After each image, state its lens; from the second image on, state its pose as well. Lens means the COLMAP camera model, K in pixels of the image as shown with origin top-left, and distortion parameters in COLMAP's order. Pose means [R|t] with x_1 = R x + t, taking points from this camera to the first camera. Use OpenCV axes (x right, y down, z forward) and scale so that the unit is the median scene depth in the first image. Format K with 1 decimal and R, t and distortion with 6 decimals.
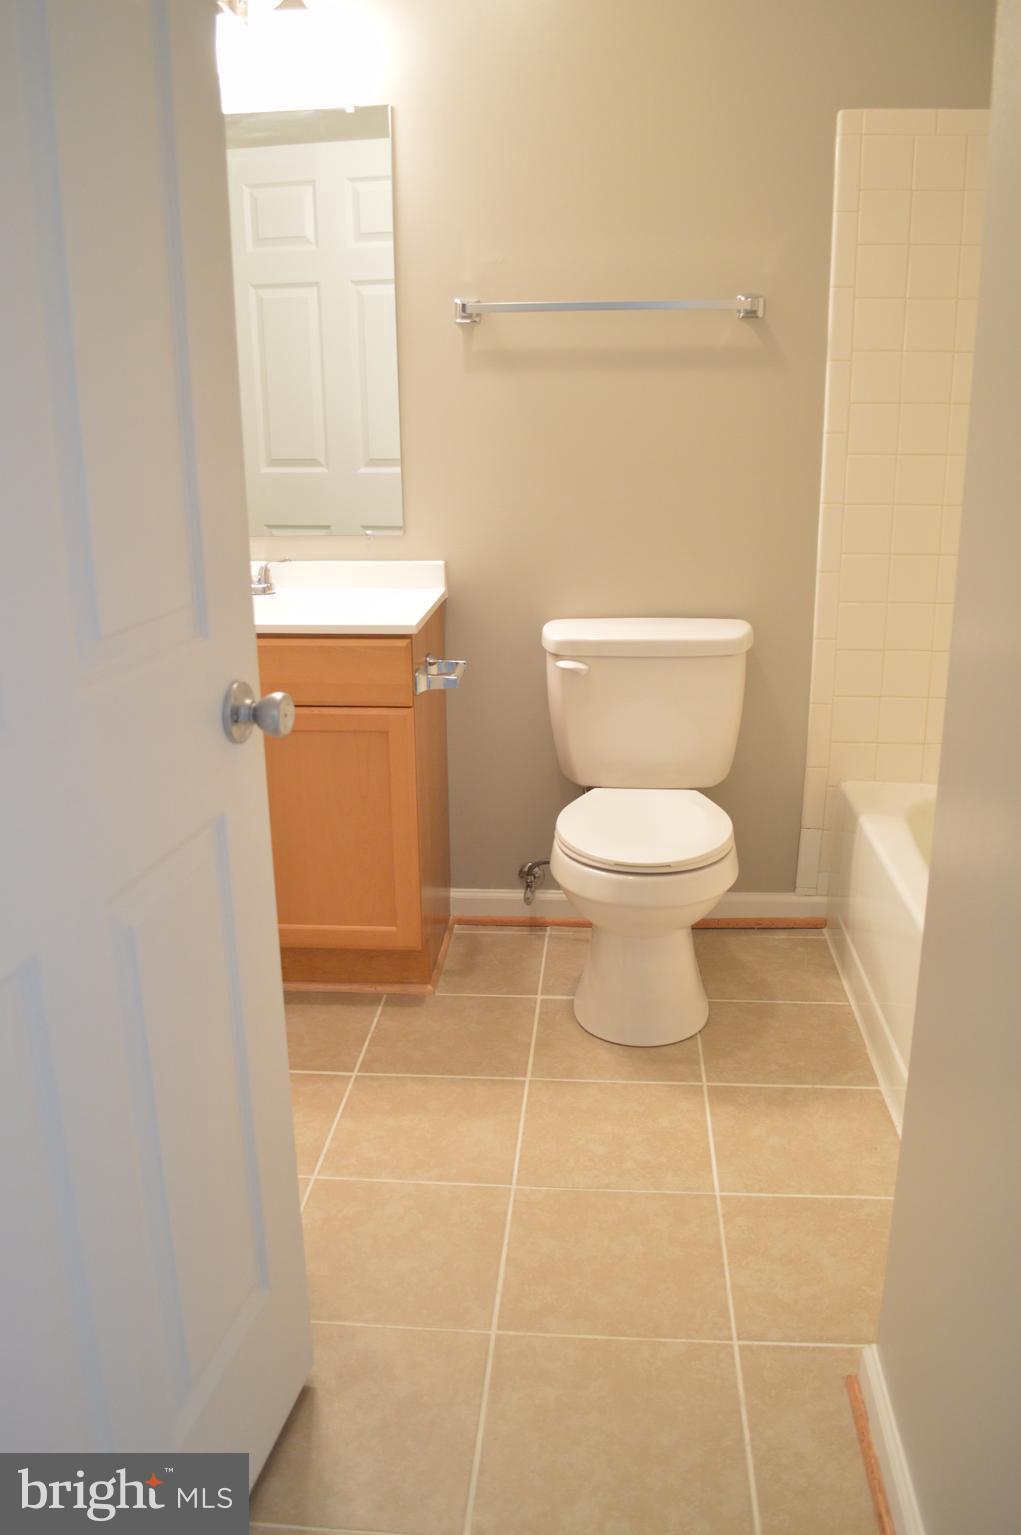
lens RADIAL K [[1224.3, 0, 513.7], [0, 1224.3, 769.6], [0, 0, 1]] dist [-0.086468, 0.016725]
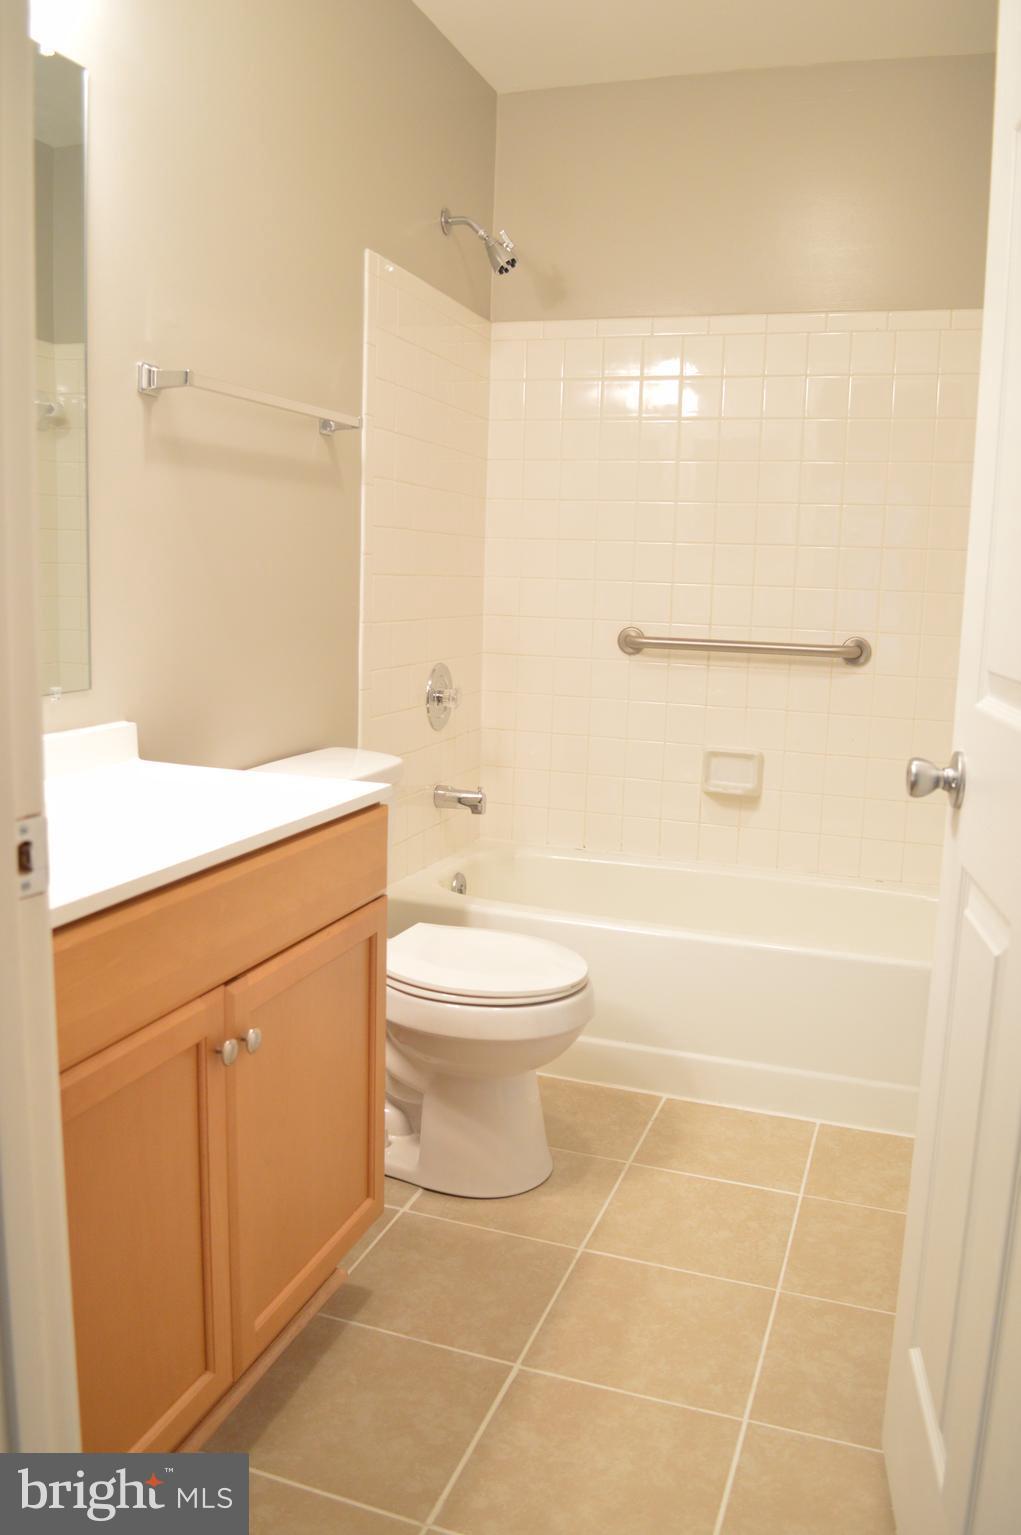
lens RADIAL K [[1224.3, 0, 511.8], [0, 1224.3, 763.4], [0, 0, 1]] dist [-0.086468, 0.016725]
pose [[0.248067, -0.134873, 0.959308, -0.735508], [0.245872, 0.966601, 0.072318, -0.155416], [-0.937022, 0.217927, 0.272943, 0.658178]]
